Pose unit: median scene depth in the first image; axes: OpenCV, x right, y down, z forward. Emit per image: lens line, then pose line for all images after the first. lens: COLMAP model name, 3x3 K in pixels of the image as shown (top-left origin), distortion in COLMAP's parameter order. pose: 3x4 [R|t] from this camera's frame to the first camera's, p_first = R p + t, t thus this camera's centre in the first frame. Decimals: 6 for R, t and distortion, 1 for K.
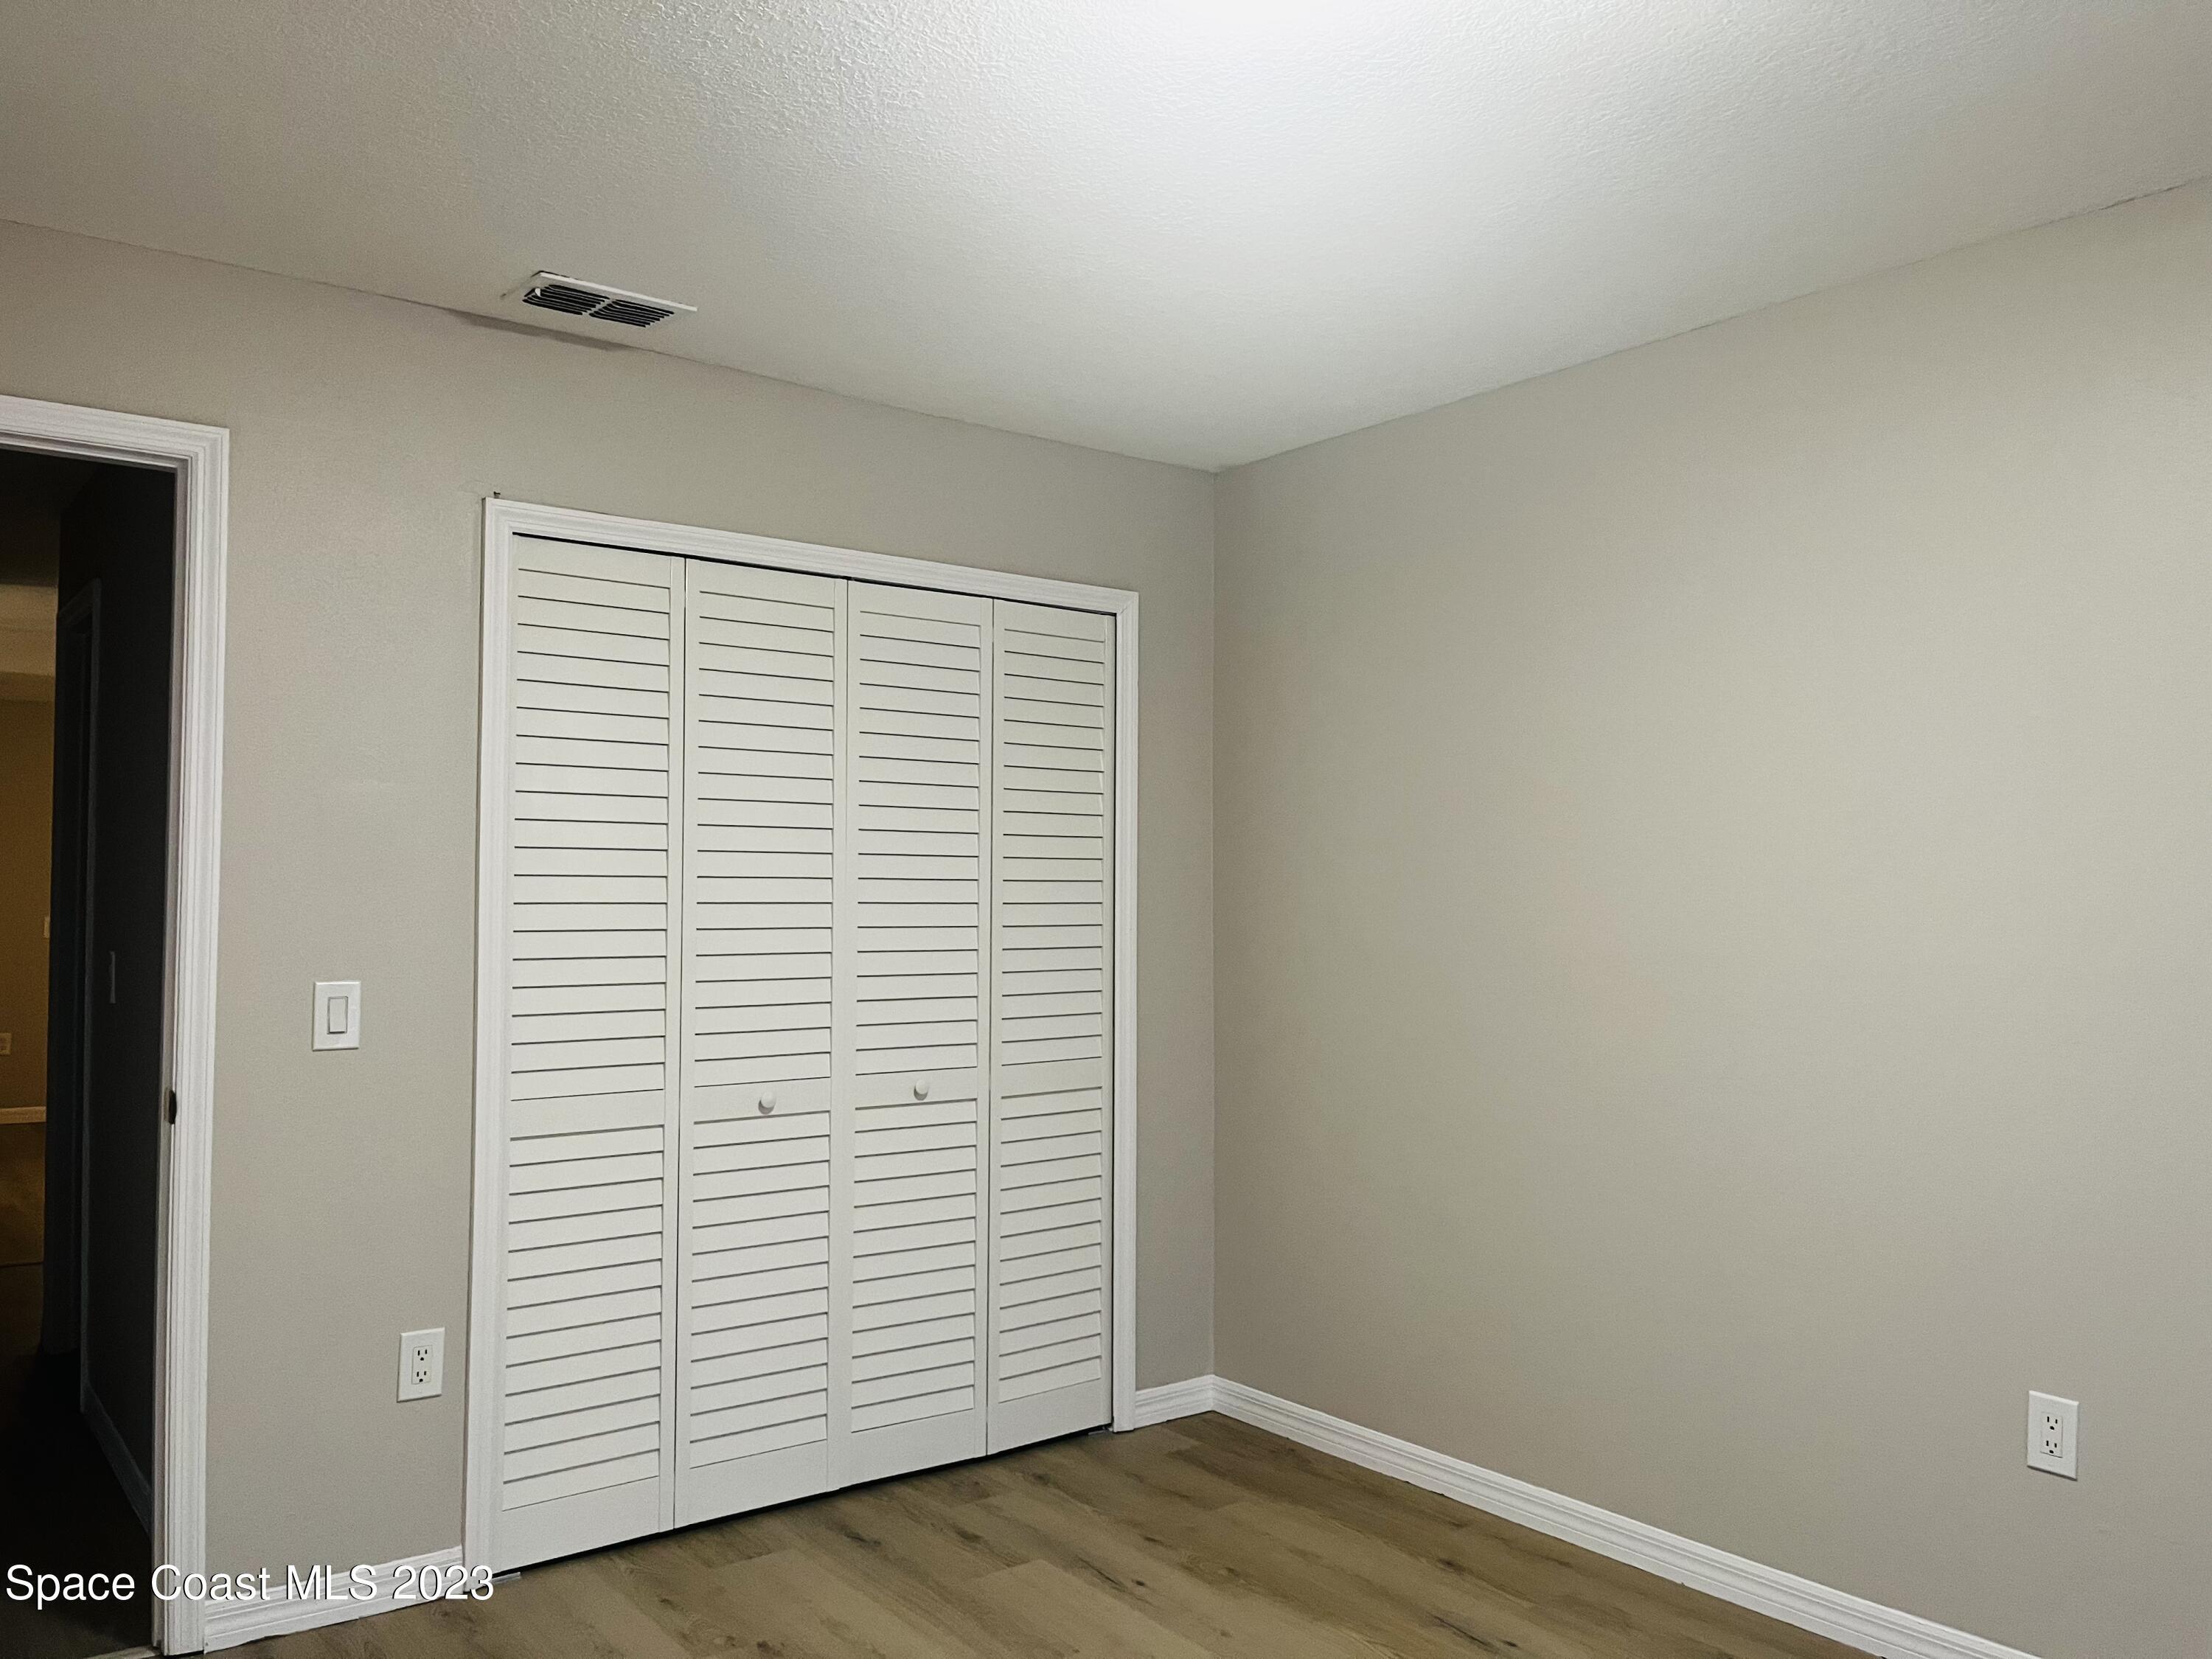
lens RADIAL K [[1700.8, 0, 1101.1], [0, 1700.8, 832.5], [0, 0, 1]] dist [0.058878, -0.090184]
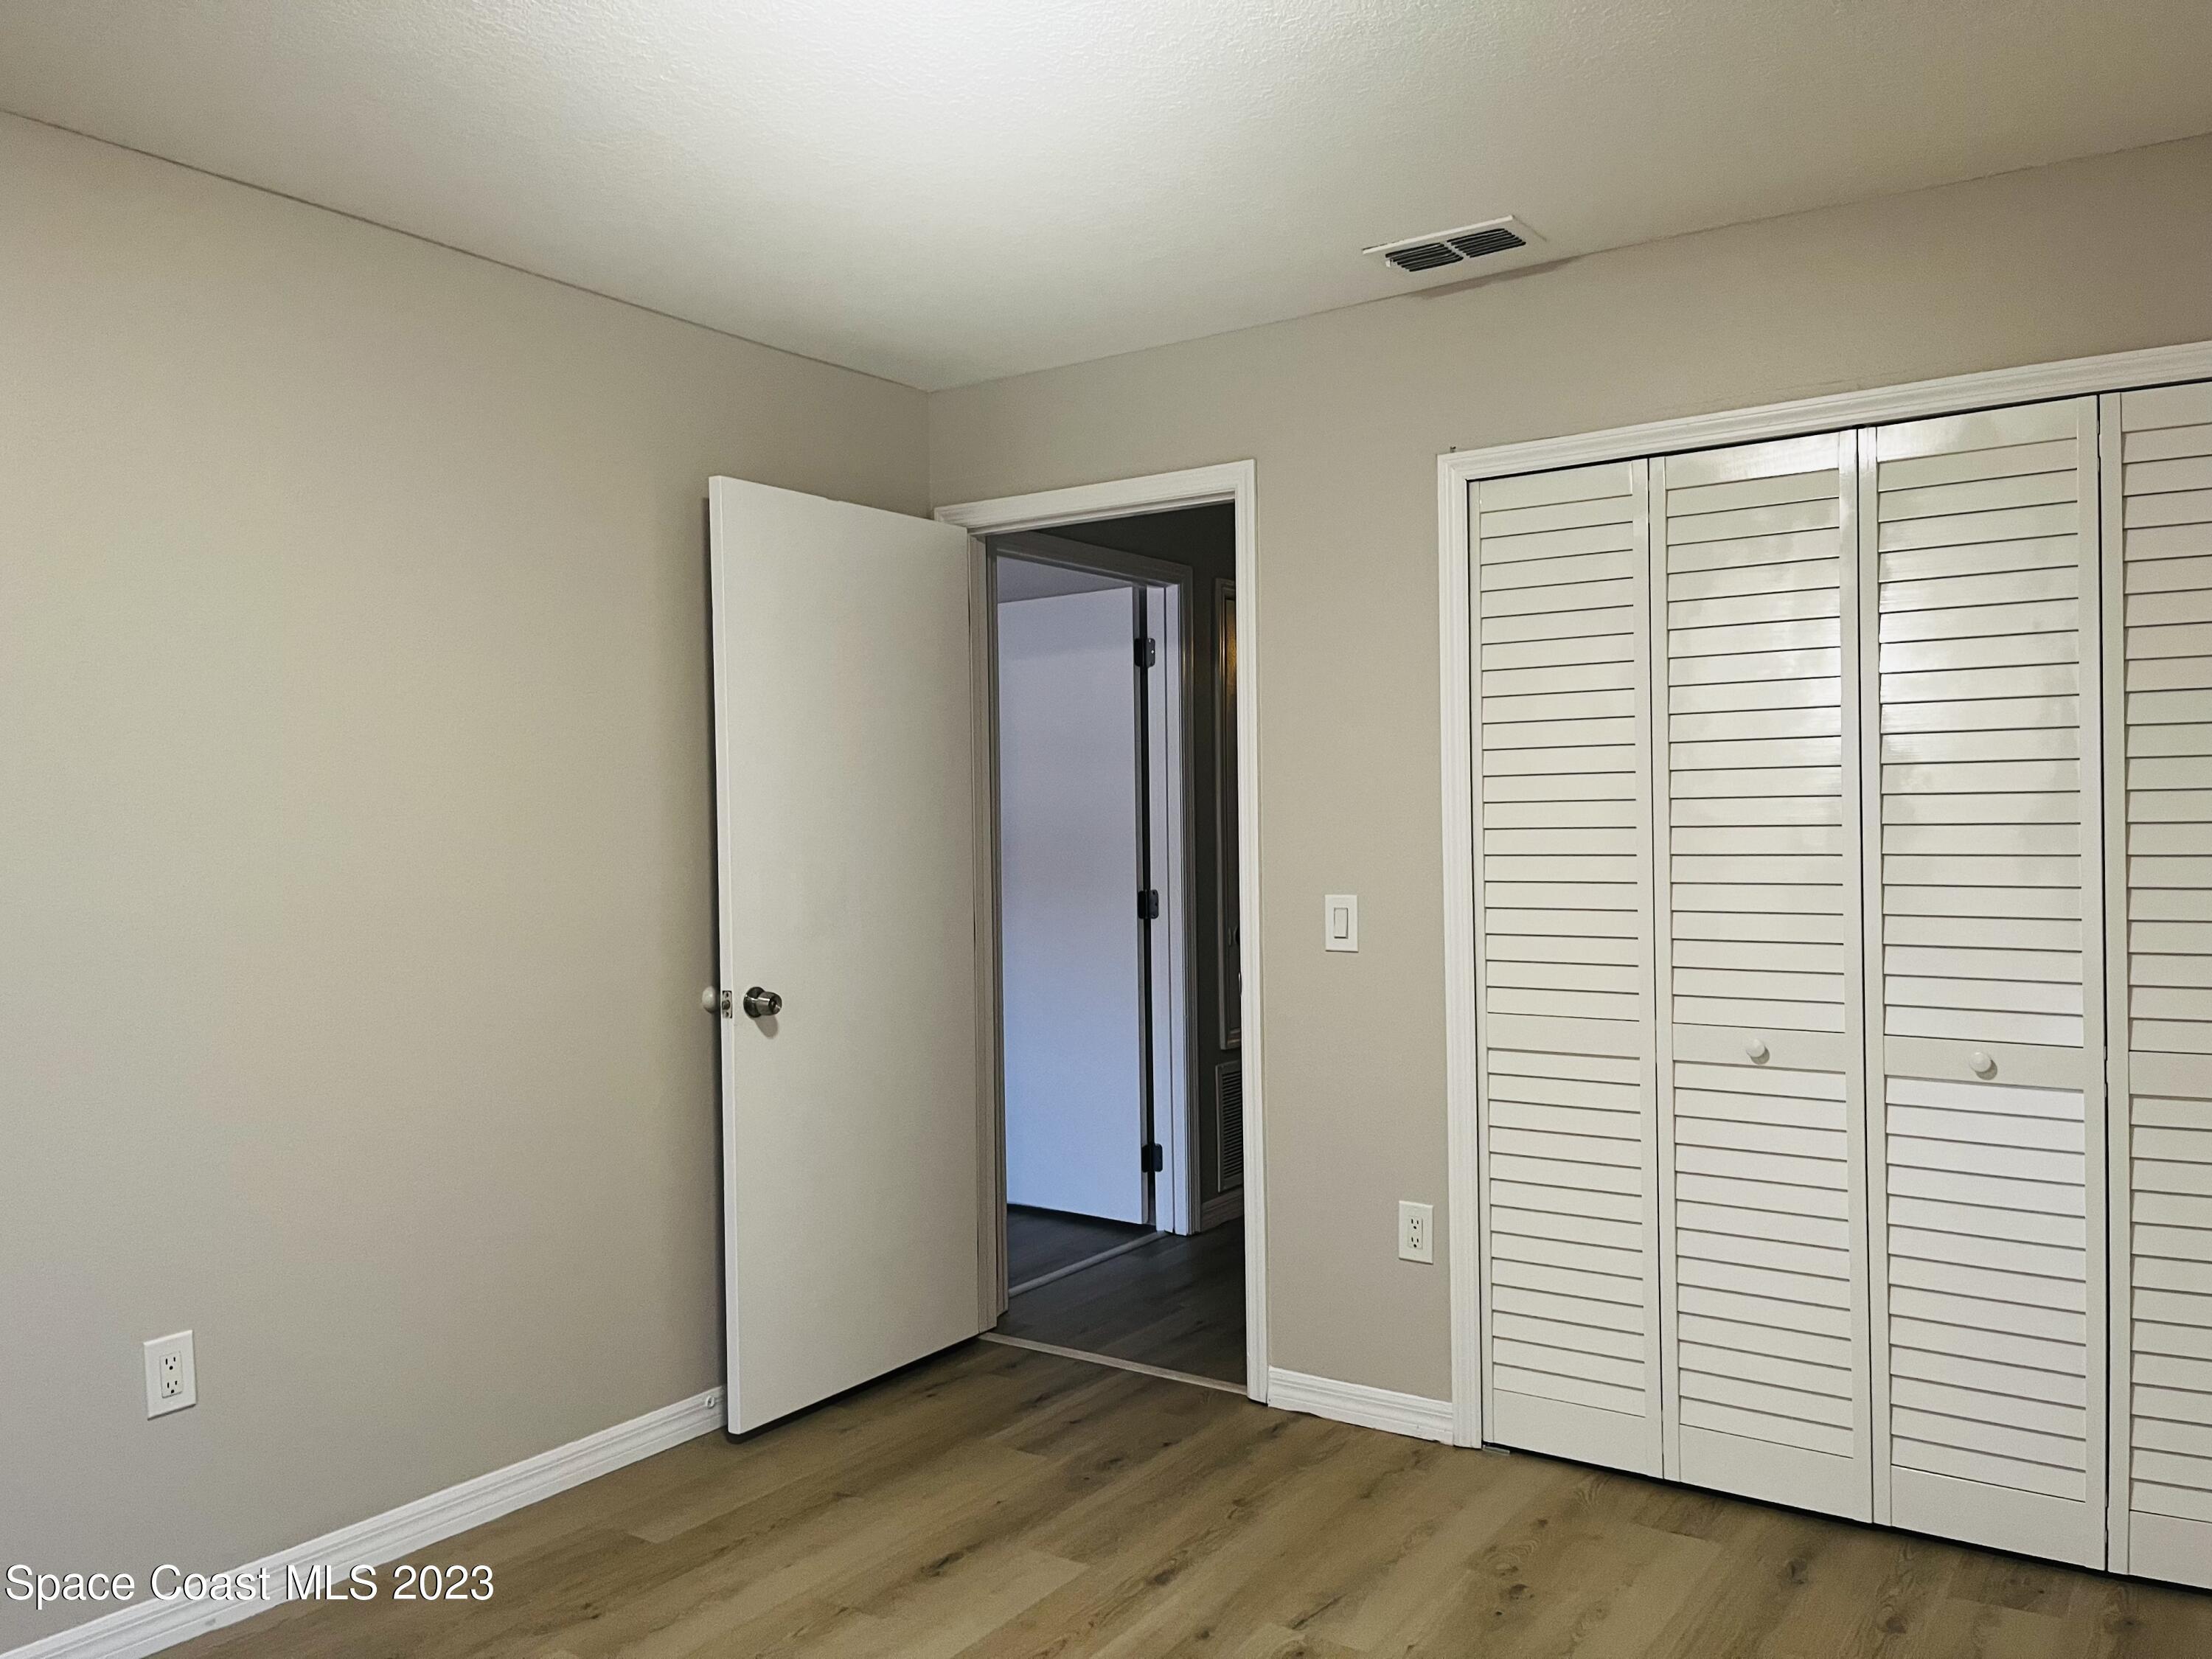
lens RADIAL K [[1700.8, 0, 1127.9], [0, 1700.8, 833.0], [0, 0, 1]] dist [0.058878, -0.090184]
pose [[0.291314, -0.001391, -0.956626, 0.613432], [0.051837, 0.998553, 0.014334, 0.017230], [0.955222, -0.053764, 0.290965, 0.480146]]
